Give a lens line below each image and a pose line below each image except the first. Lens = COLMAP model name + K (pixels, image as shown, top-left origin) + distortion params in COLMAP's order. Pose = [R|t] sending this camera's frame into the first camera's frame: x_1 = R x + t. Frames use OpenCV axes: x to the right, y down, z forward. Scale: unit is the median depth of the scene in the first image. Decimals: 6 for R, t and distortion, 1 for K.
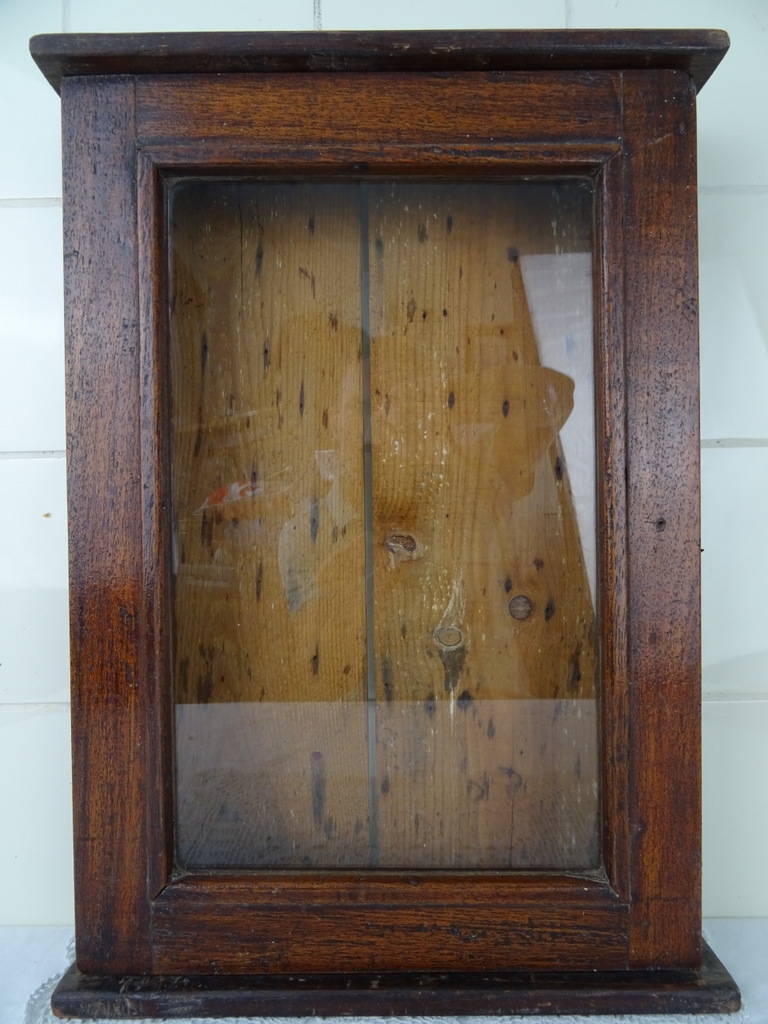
lens RADIAL K [[736.9, 0, 383.2], [0, 736.9, 511.7], [0, 0, 1]] dist [-0.006228, -0.003876]
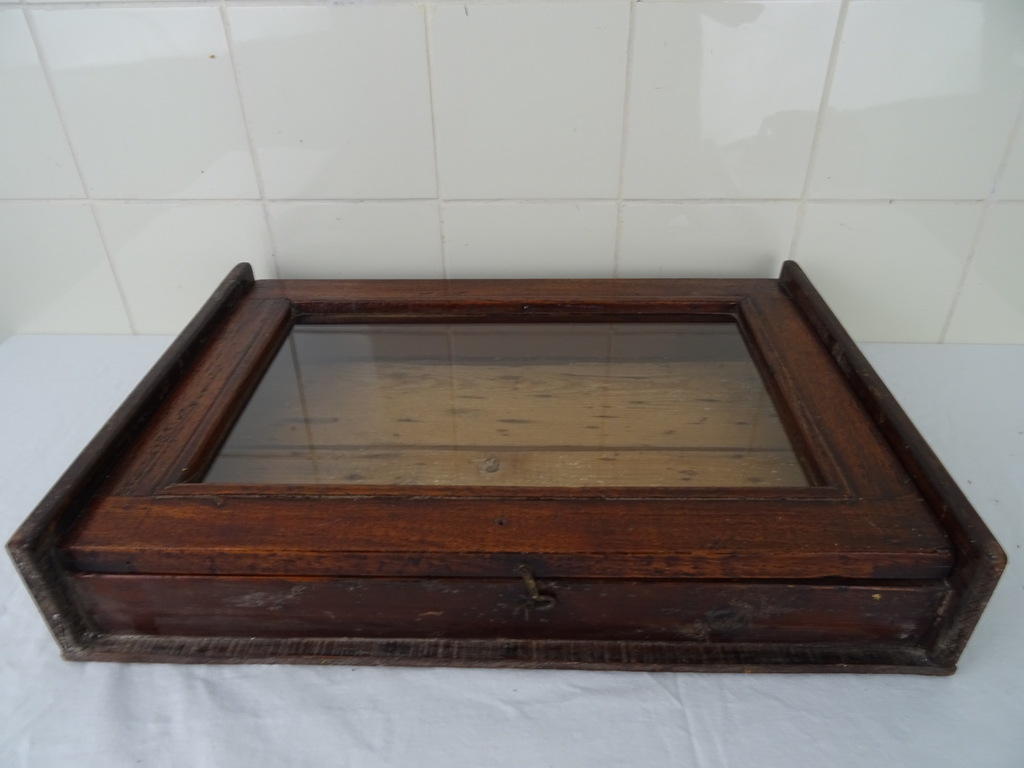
lens RADIAL K [[739.5, 0, 514.2], [0, 739.5, 380.9], [0, 0, 1]] dist [-0.002959, -0.004743]
pose [[-0.033172, 0.555165, -0.831079, 0.958640], [-0.999435, -0.013986, 0.030550, -0.027005], [0.005337, 0.831623, 0.555315, 0.210786]]
